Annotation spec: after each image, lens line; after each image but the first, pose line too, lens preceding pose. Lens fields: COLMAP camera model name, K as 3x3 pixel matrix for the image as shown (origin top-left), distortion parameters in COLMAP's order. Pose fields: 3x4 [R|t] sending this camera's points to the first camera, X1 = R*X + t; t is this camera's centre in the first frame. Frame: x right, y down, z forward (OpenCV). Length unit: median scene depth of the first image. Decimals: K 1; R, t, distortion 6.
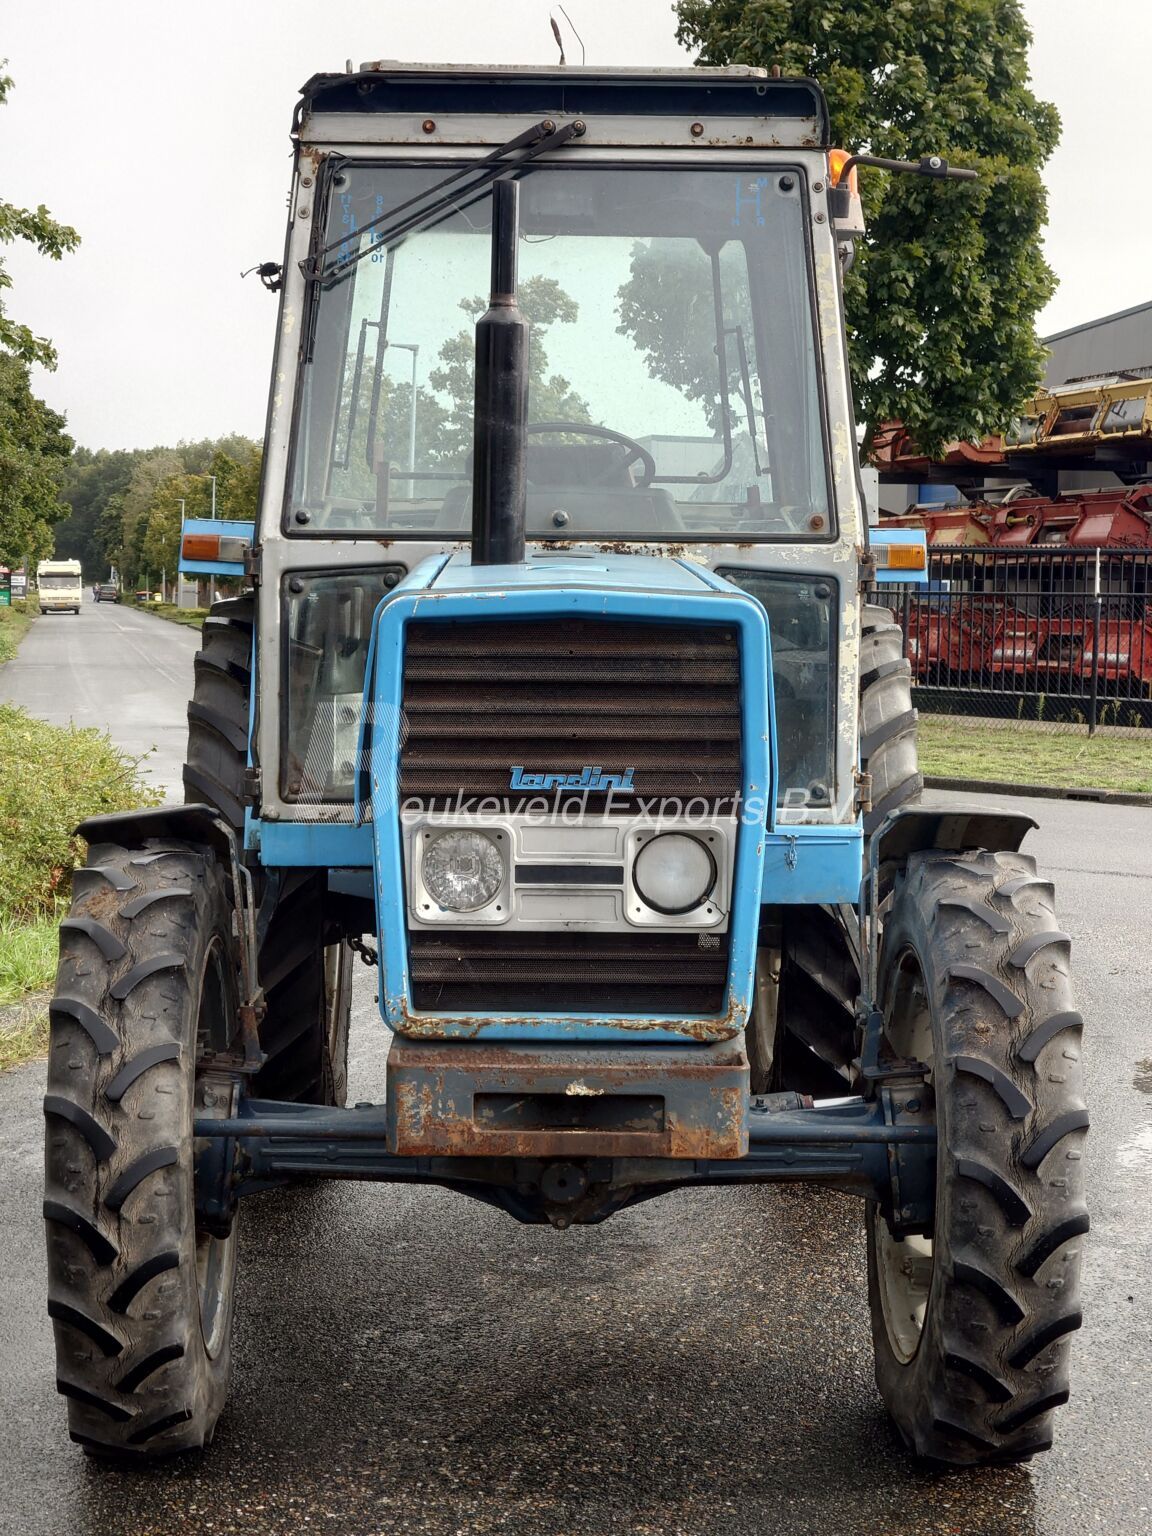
lens RADIAL K [[2757.6, 0, 576.0], [0, 2757.6, 768.0], [0, 0, 1]] dist [0.004710, -0.192153]
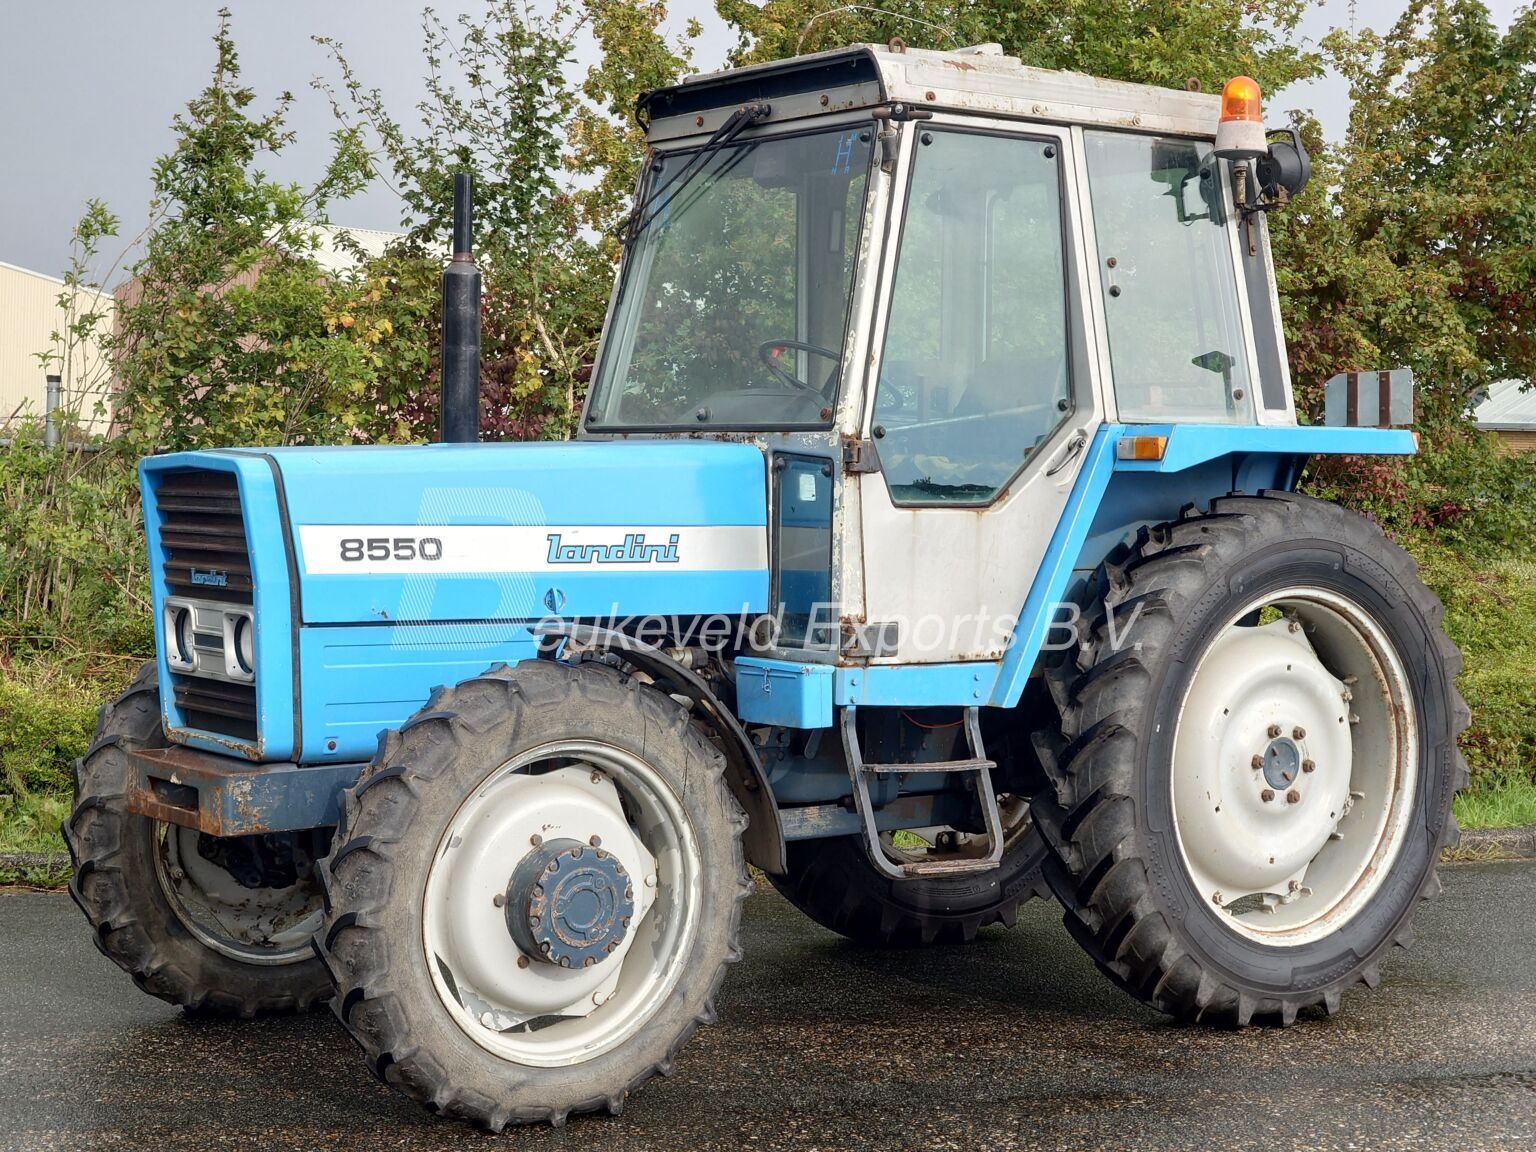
lens RADIAL K [[2757.6, 0, 768.0], [0, 2757.6, 576.0], [0, 0, 1]] dist [0.004710, -0.192153]
pose [[0.594593, 0.029479, -0.803486, 1.062136], [-0.072106, 0.997256, -0.016772, 0.004912], [0.800787, 0.067909, 0.595087, 0.257787]]
